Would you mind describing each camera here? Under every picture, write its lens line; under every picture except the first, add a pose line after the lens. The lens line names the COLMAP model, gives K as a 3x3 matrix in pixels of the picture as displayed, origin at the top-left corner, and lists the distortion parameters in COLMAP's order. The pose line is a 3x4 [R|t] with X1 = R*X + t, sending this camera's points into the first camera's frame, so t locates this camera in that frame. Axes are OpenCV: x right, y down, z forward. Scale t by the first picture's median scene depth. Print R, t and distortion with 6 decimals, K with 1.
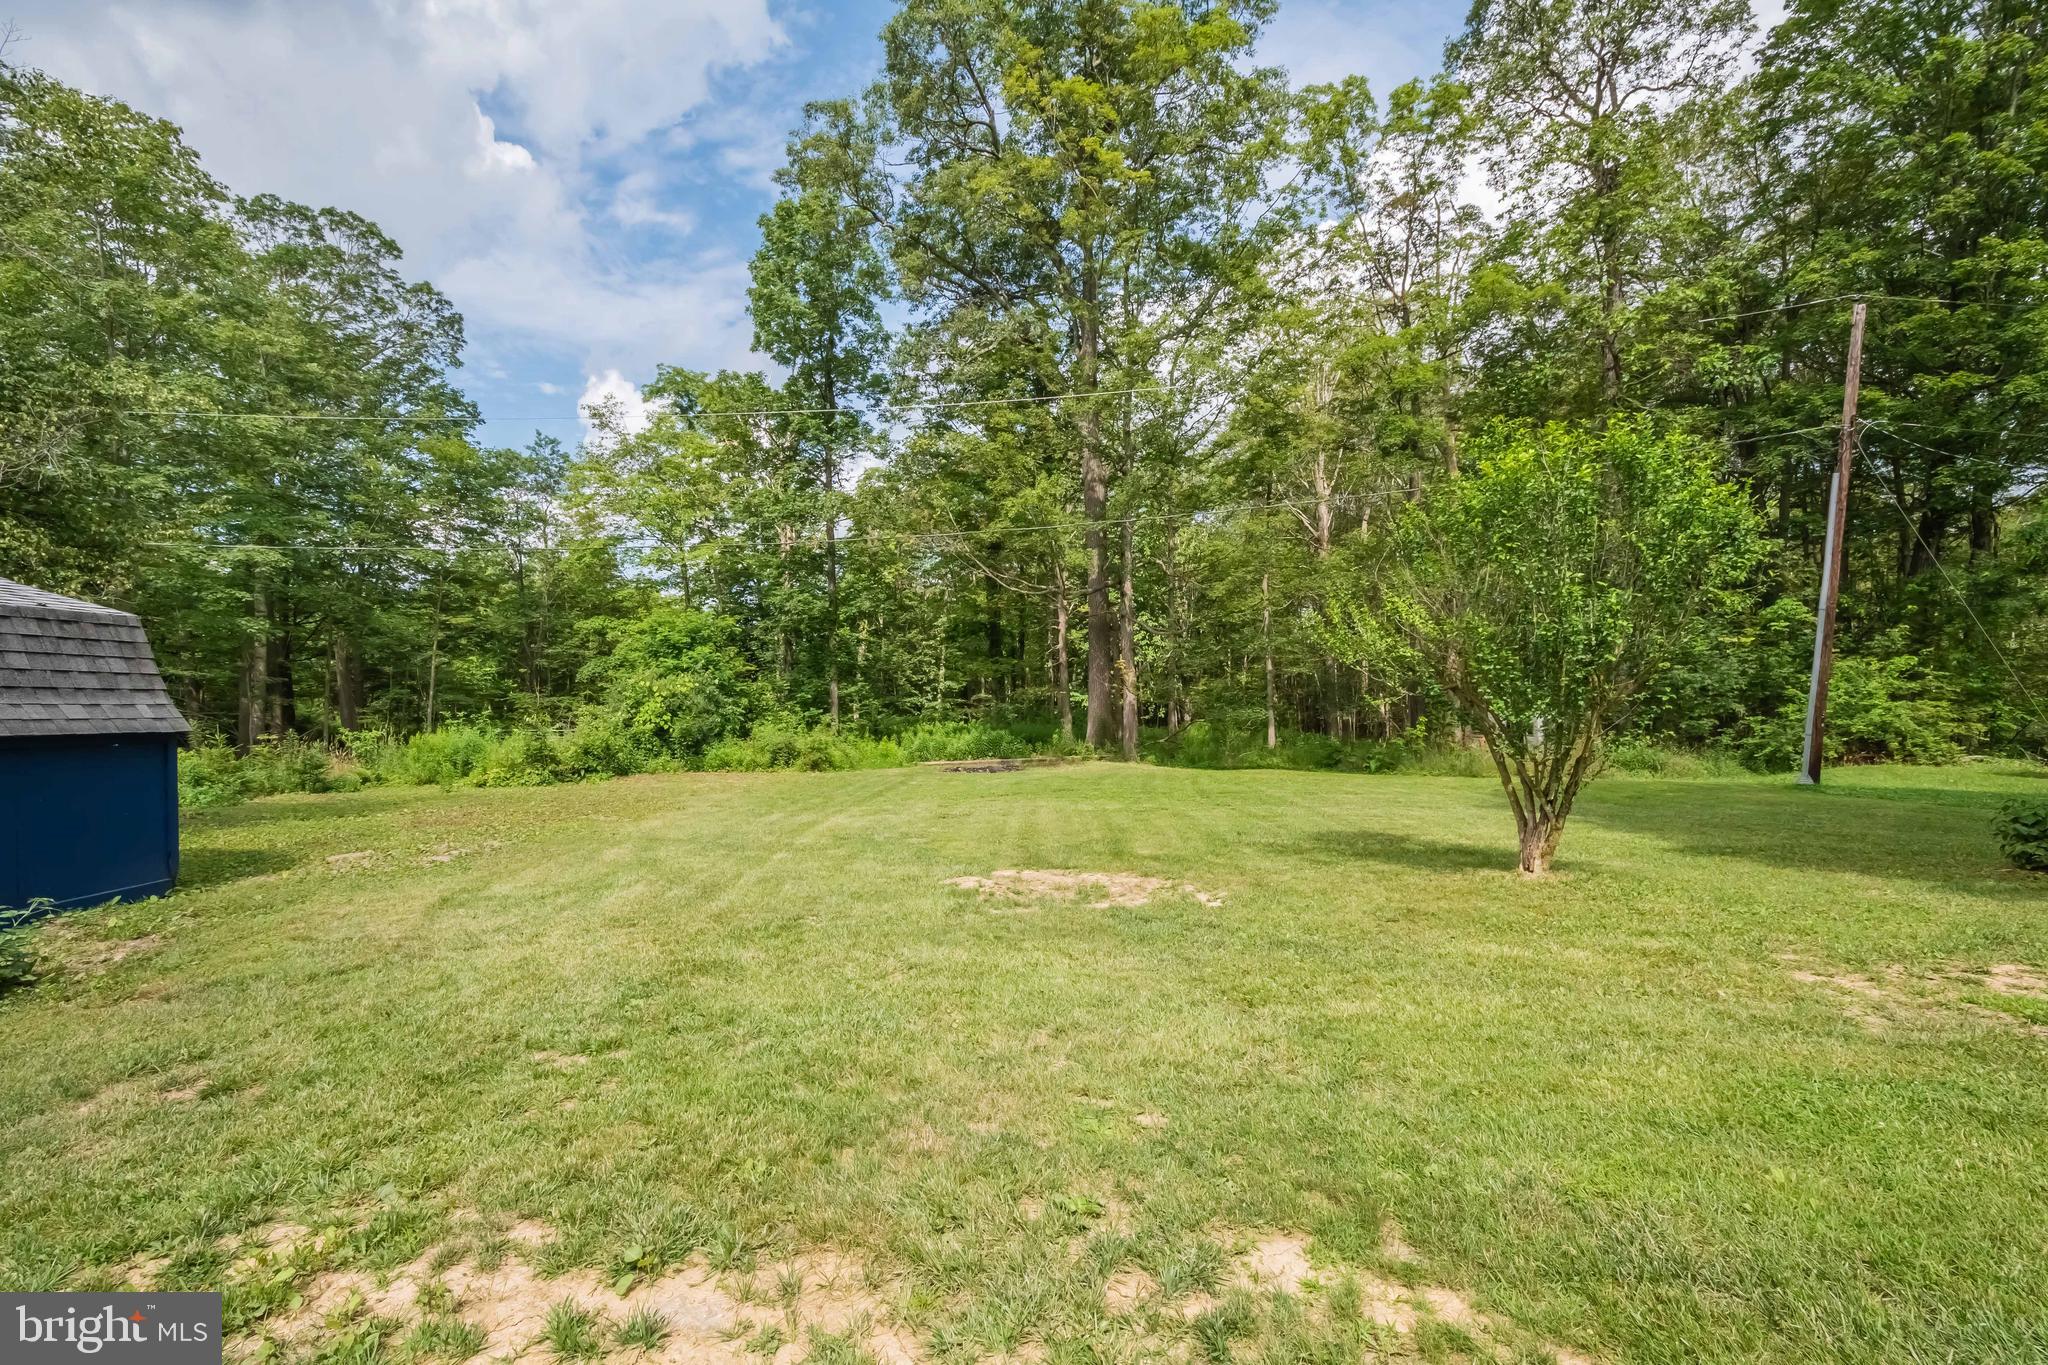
lens RADIAL K [[899.1, 0, 1016.2], [0, 899.1, 719.8], [0, 0, 1]] dist [0.003095, 0.000201]
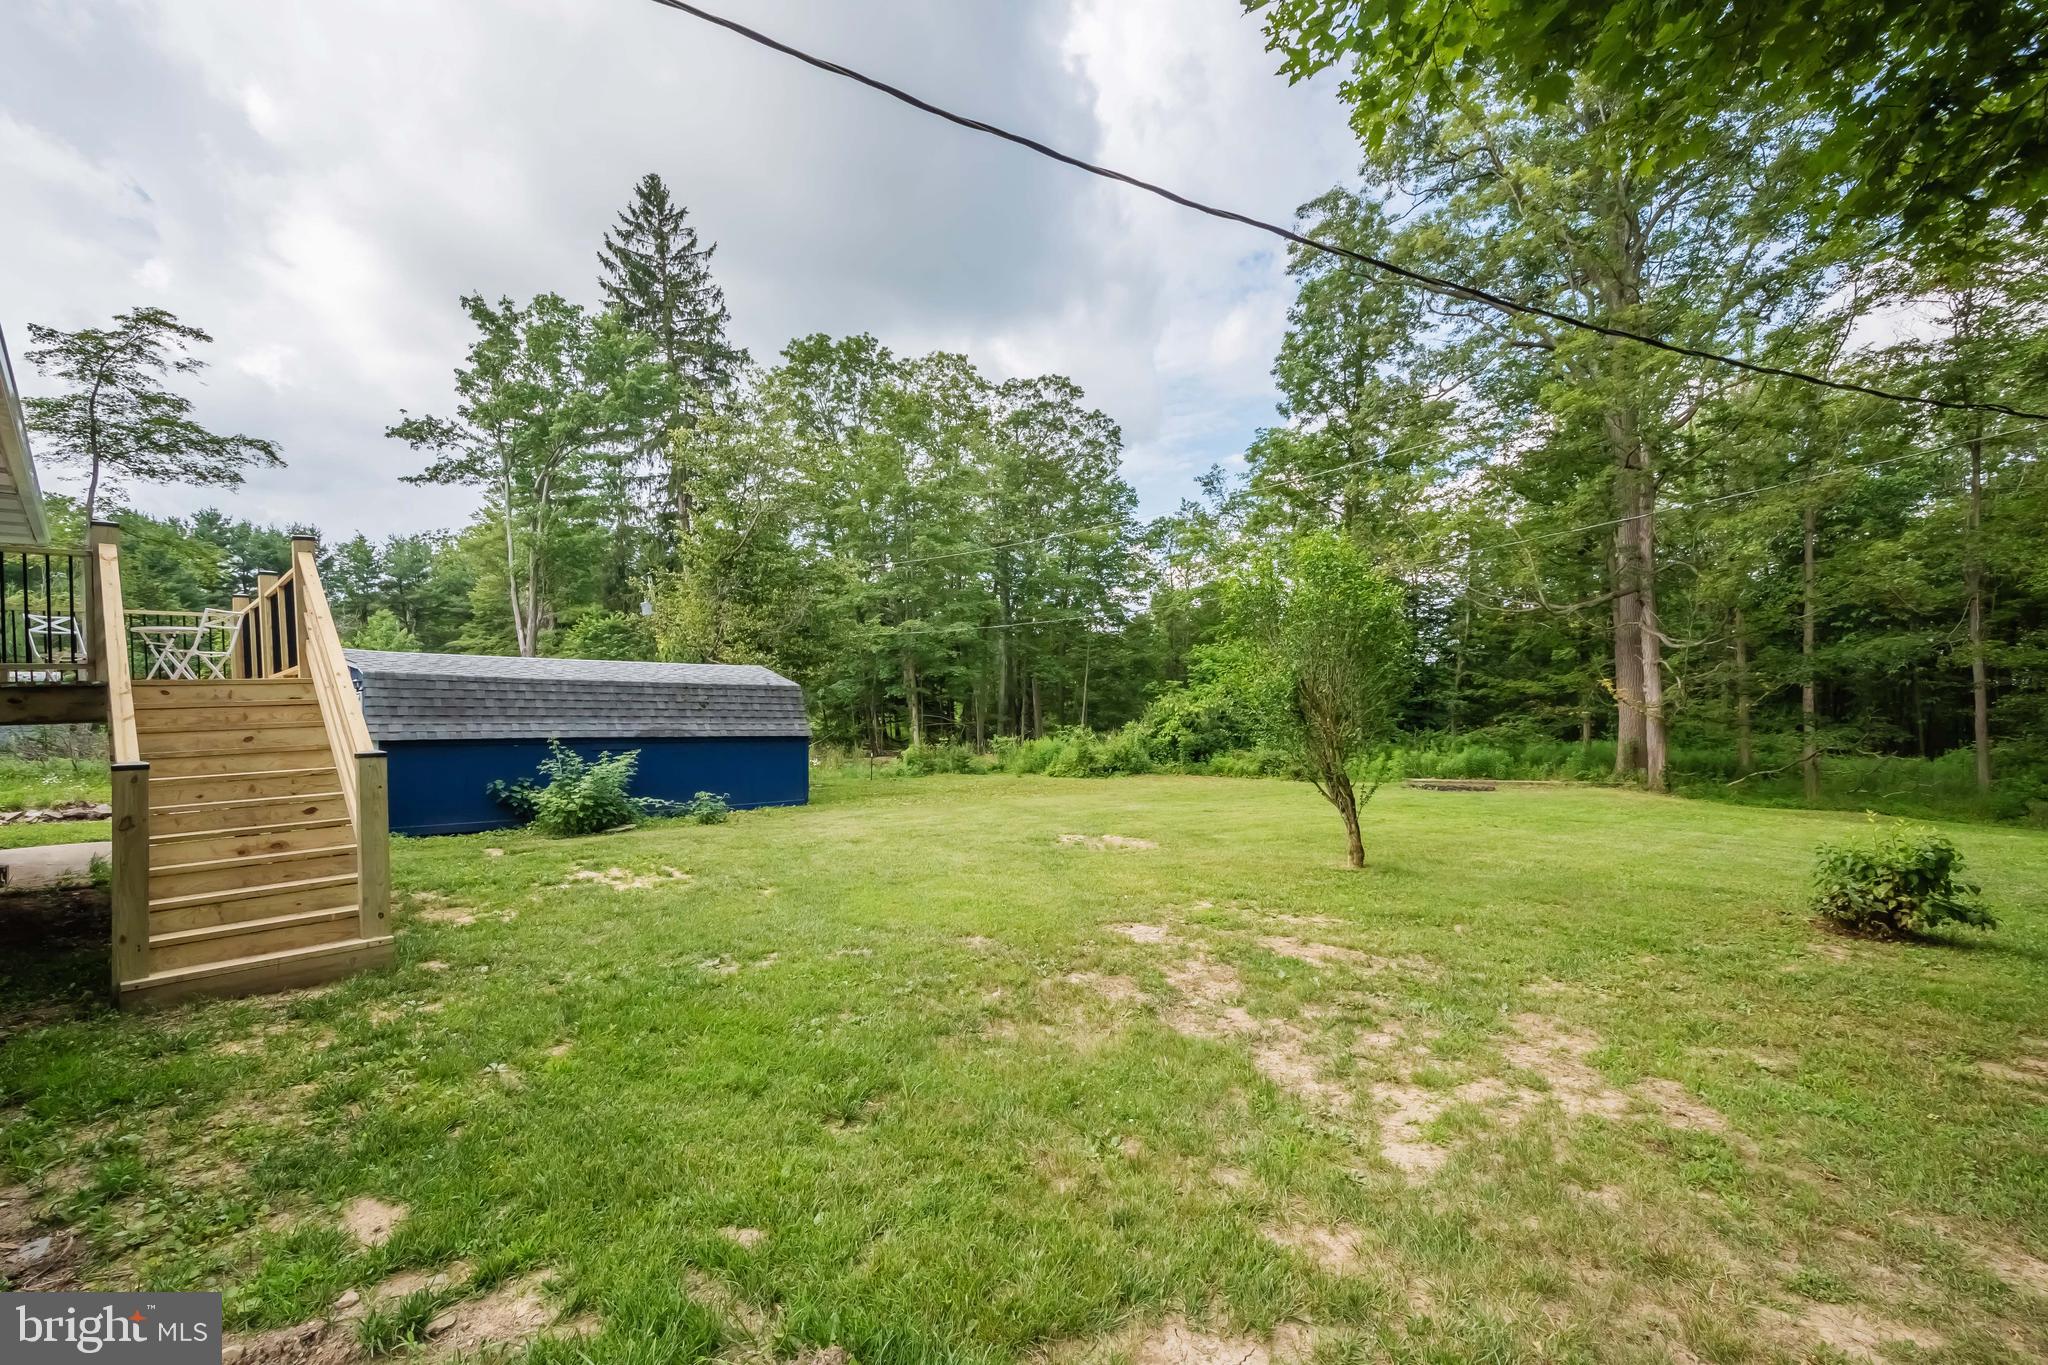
lens RADIAL K [[899.1, 0, 1016.2], [0, 899.1, 719.8], [0, 0, 1]] dist [0.003095, 0.000201]
pose [[0.717419, 0.010317, -0.696565, 0.251943], [-0.019809, 0.999788, -0.005594, -0.006097], [0.696360, 0.017811, 0.717472, -0.066491]]
